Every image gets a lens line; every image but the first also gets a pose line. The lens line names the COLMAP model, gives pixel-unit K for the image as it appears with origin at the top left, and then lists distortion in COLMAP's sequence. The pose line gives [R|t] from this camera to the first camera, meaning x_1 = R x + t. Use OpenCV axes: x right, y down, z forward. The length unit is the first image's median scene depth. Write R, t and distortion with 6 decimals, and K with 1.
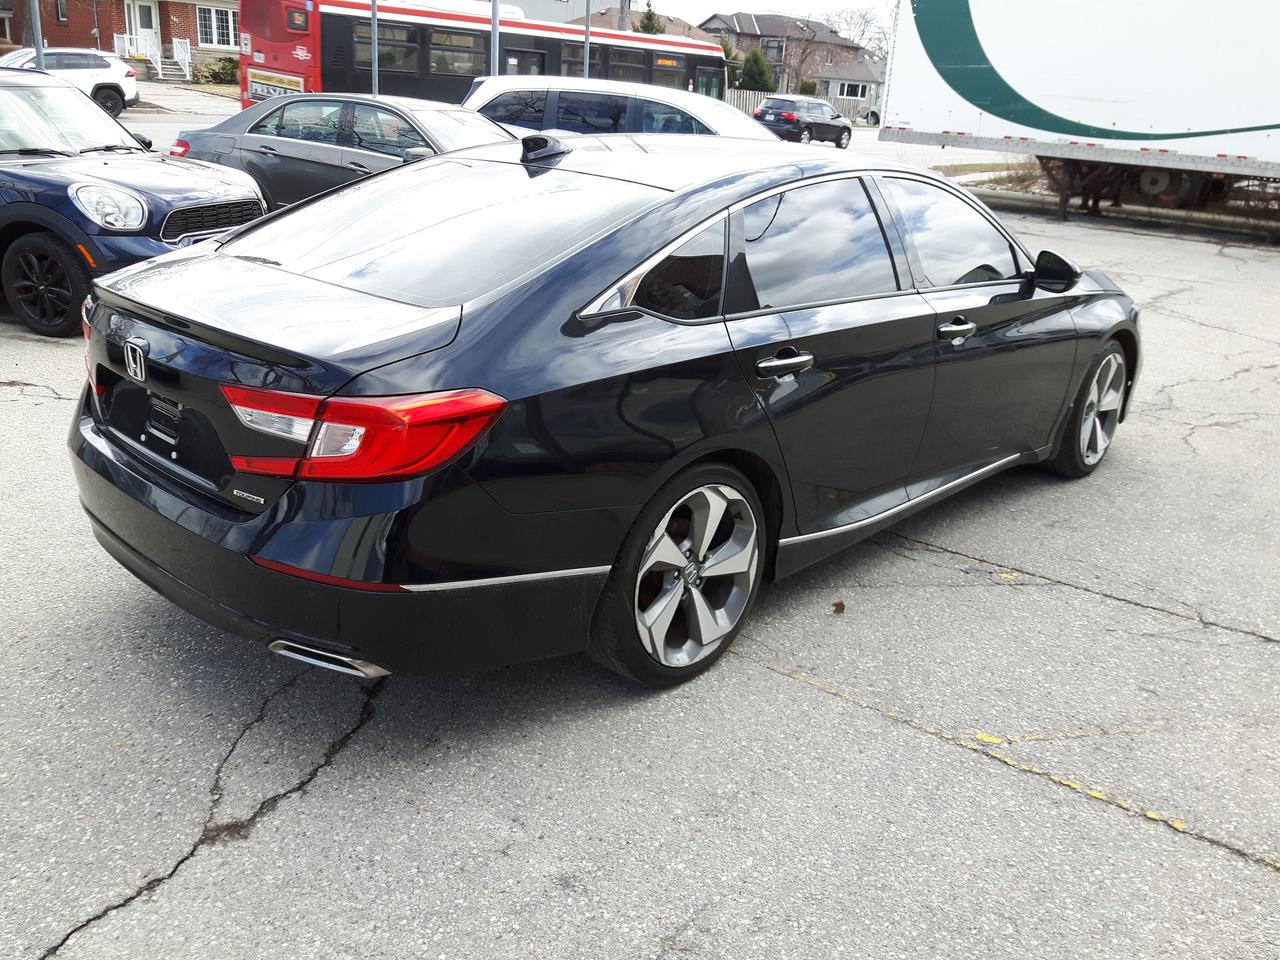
lens RADIAL K [[1131.5, 0, 640.0], [0, 1131.5, 480.0], [0, 0, 1]] dist [-0.005492, -0.006565]
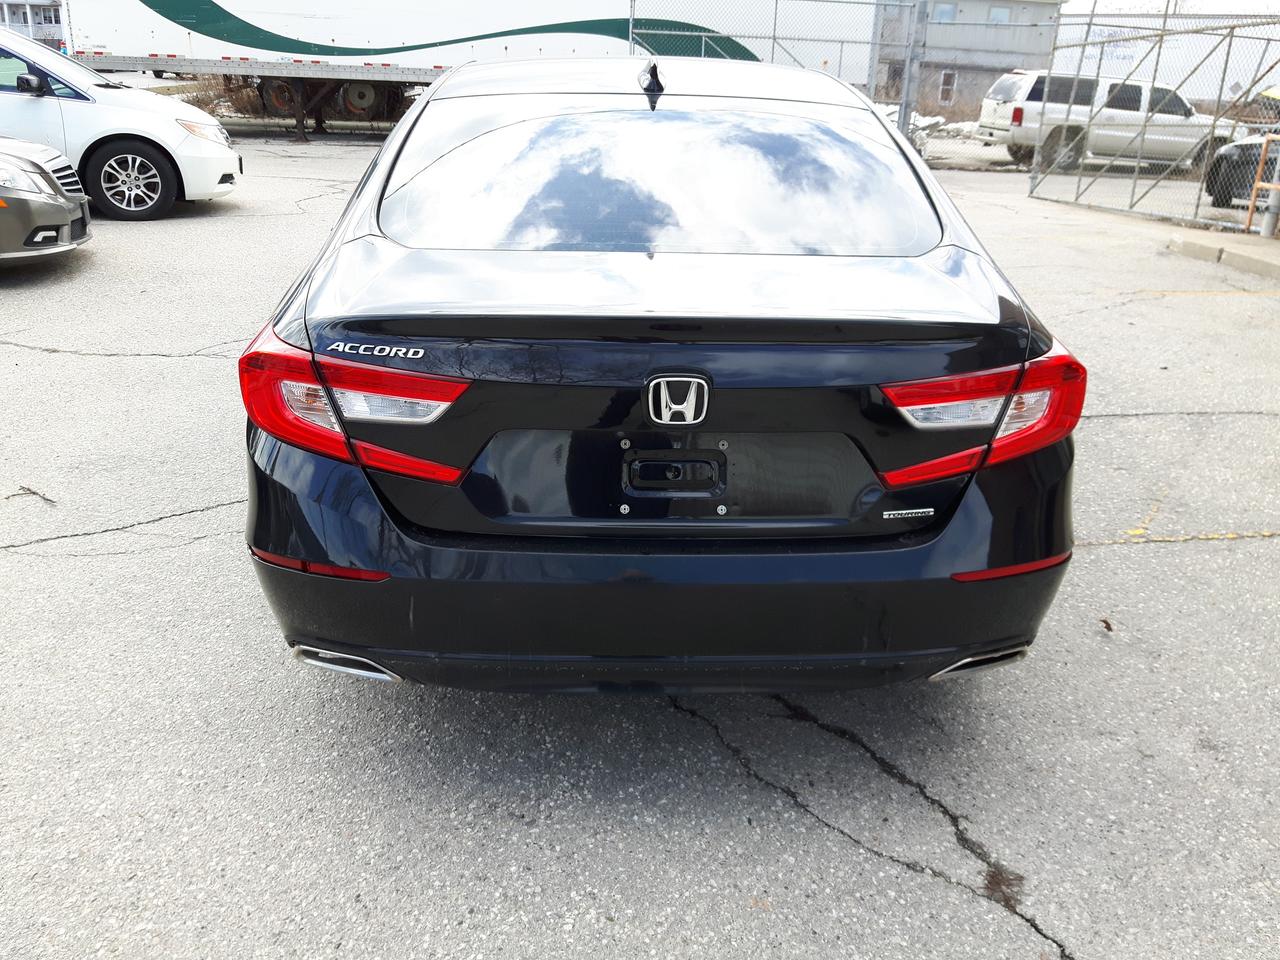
lens RADIAL K [[1131.5, 0, 640.0], [0, 1131.5, 480.0], [0, 0, 1]] dist [-0.005492, -0.006565]
pose [[0.675543, -0.288424, 0.678567, -0.977388], [0.244072, 0.955905, 0.163322, -0.181071], [-0.695751, 0.055288, 0.716152, 0.517481]]
